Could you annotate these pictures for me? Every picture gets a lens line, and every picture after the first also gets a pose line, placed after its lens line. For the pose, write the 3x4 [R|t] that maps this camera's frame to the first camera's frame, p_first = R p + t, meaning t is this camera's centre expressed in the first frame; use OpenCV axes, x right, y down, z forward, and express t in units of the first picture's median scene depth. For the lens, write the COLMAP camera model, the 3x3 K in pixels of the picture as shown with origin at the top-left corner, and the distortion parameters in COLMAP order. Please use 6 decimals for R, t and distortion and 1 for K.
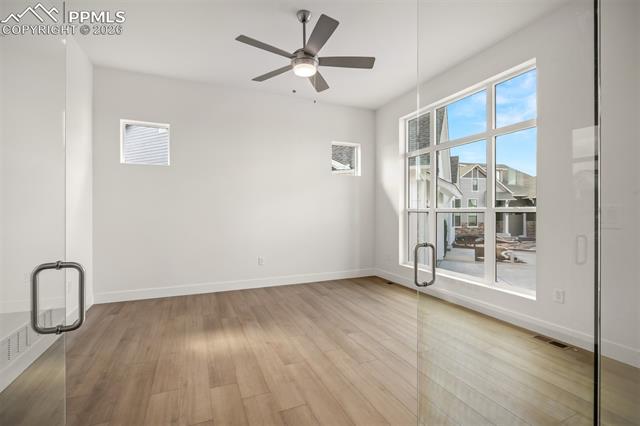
lens RADIAL K [[292.0, 0, 320.0], [0, 292.0, 213.0], [0, 0, 1]] dist [-0.001399, -0.000272]
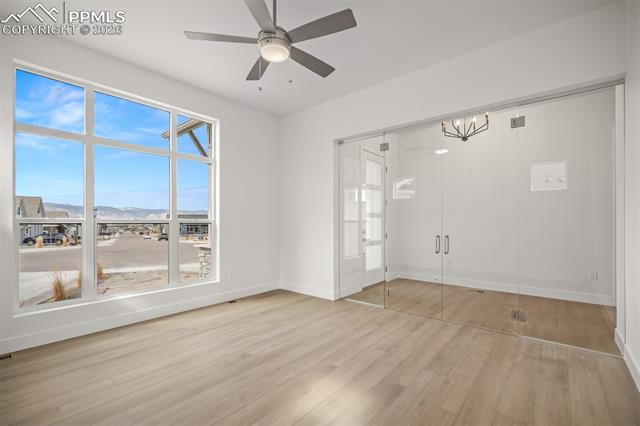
lens RADIAL K [[284.6, 0, 316.3], [0, 284.6, 220.6], [0, 0, 1]] dist [-0.001133, -0.000226]
pose [[-0.438681, 0.004550, 0.898631, -0.481327], [0.000902, 0.999989, -0.004623, -0.005677], [-0.898642, -0.001217, -0.438680, 0.718632]]
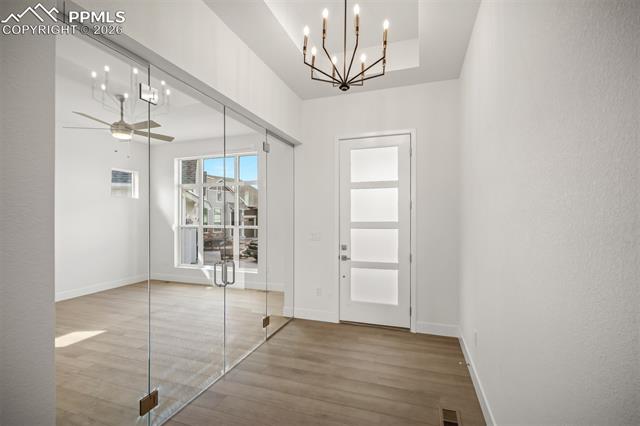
lens RADIAL K [[281.7, 0, 318.0], [0, 281.7, 219.5], [0, 0, 1]] dist [-0.010067, 0.000448]
pose [[0.673419, -0.004022, 0.739250, -0.241476], [0.000828, 0.999989, 0.004686, -0.048426], [-0.739261, -0.002543, 0.673414, -0.361074]]
